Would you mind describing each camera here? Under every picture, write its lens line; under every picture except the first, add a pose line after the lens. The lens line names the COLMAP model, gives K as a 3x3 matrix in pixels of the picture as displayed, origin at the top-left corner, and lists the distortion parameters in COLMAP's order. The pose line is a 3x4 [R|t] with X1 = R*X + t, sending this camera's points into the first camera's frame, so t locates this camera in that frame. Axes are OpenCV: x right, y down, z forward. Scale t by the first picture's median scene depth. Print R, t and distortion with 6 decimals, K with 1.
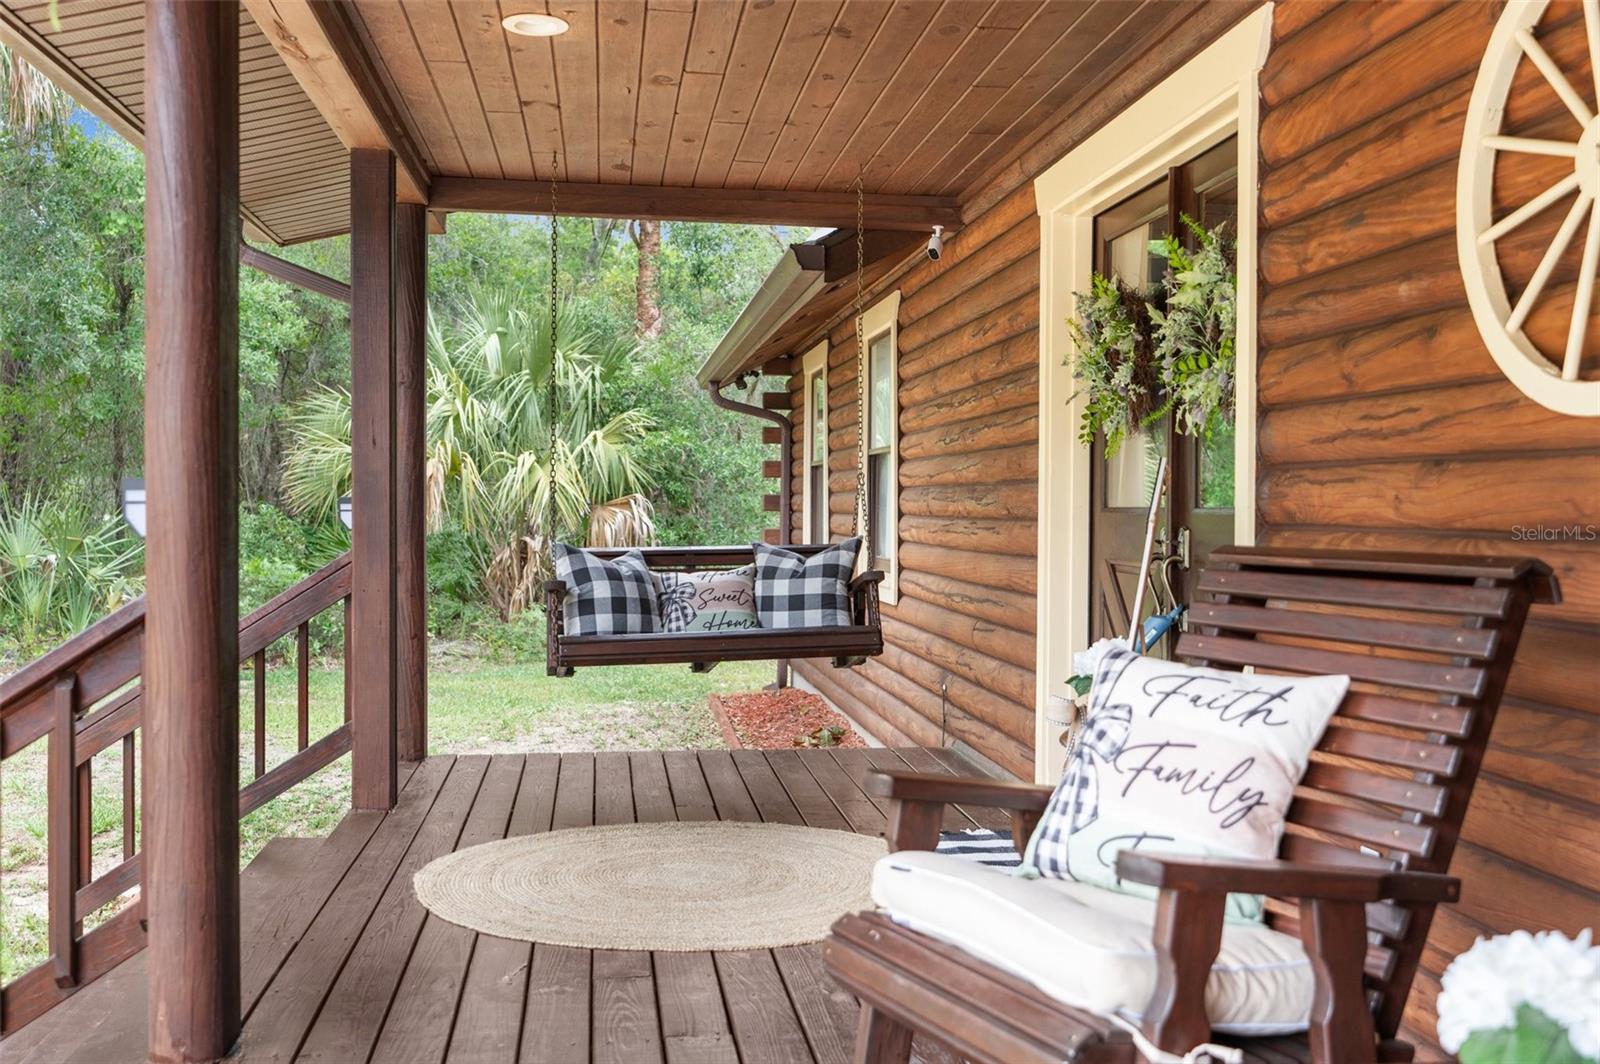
lens RADIAL K [[1563.9, 0, 799.3], [0, 1563.9, 525.3], [0, 0, 1]] dist [0.013793, 0.000000]
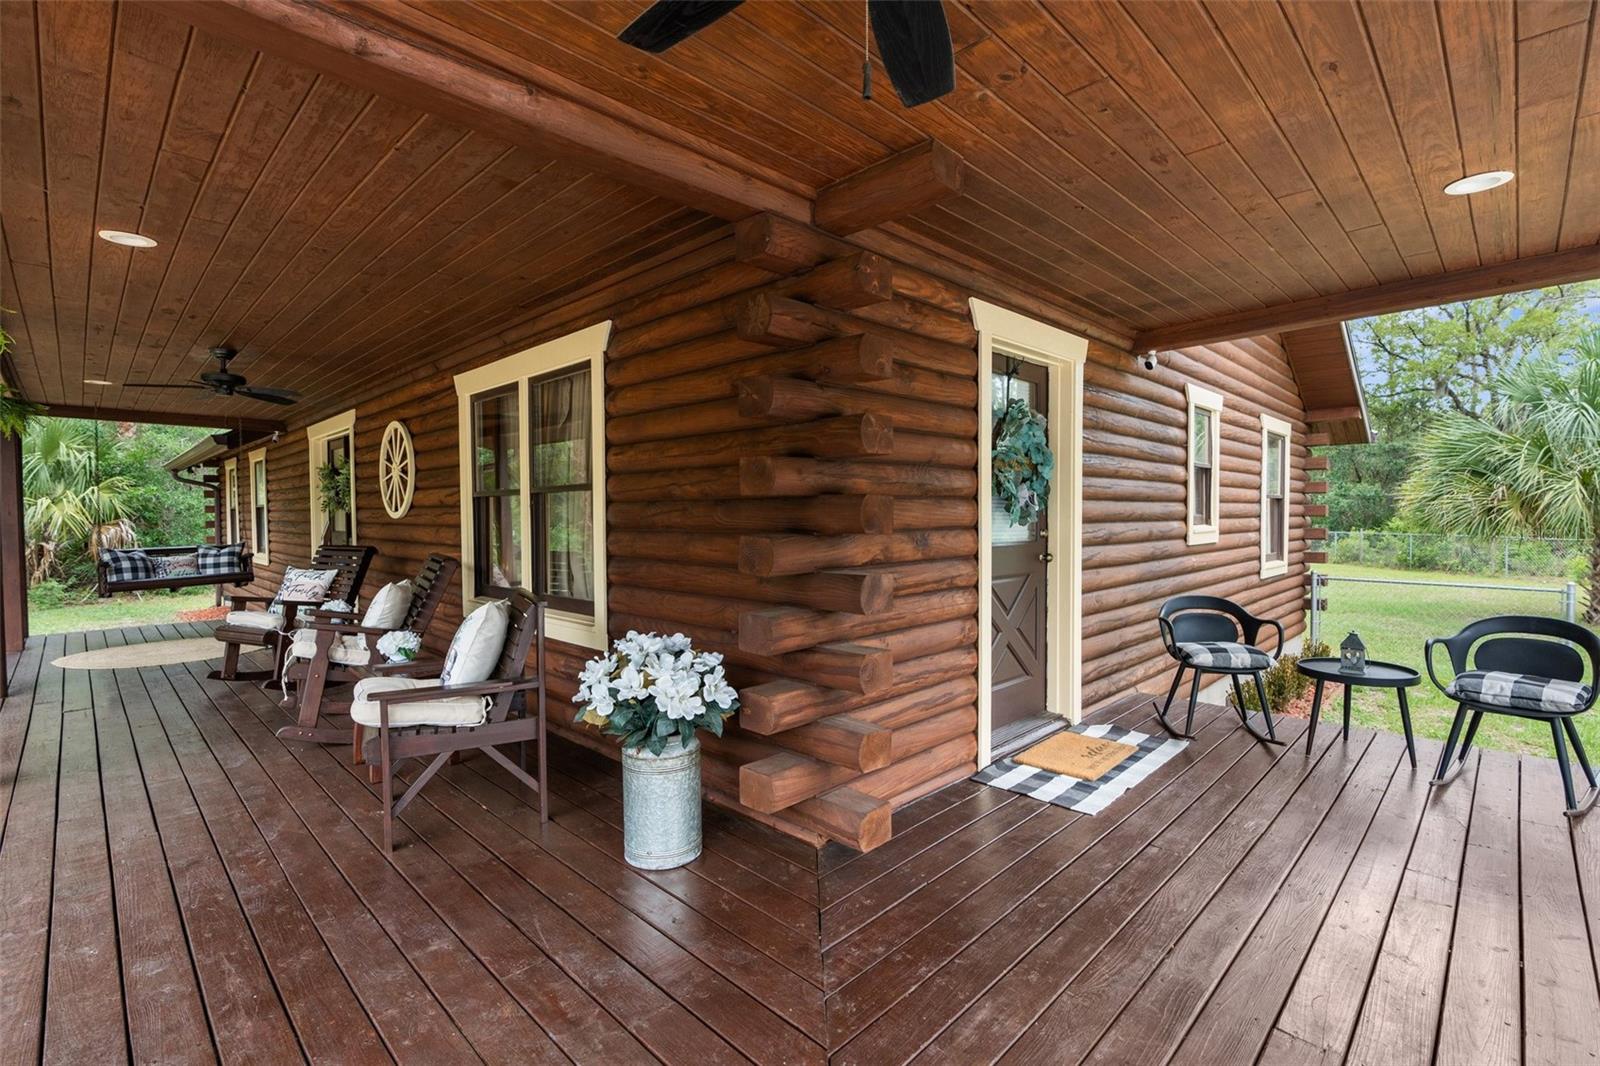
lens RADIAL K [[729.4, 0, 788.8], [0, 729.4, 534.4], [0, 0, 1]] dist [-0.010620, 0.004484]
pose [[0.796247, -0.025960, 0.604414, 0.014140], [0.016747, 0.999642, 0.020873, -0.008177], [-0.604739, -0.006497, 0.796397, -0.319561]]
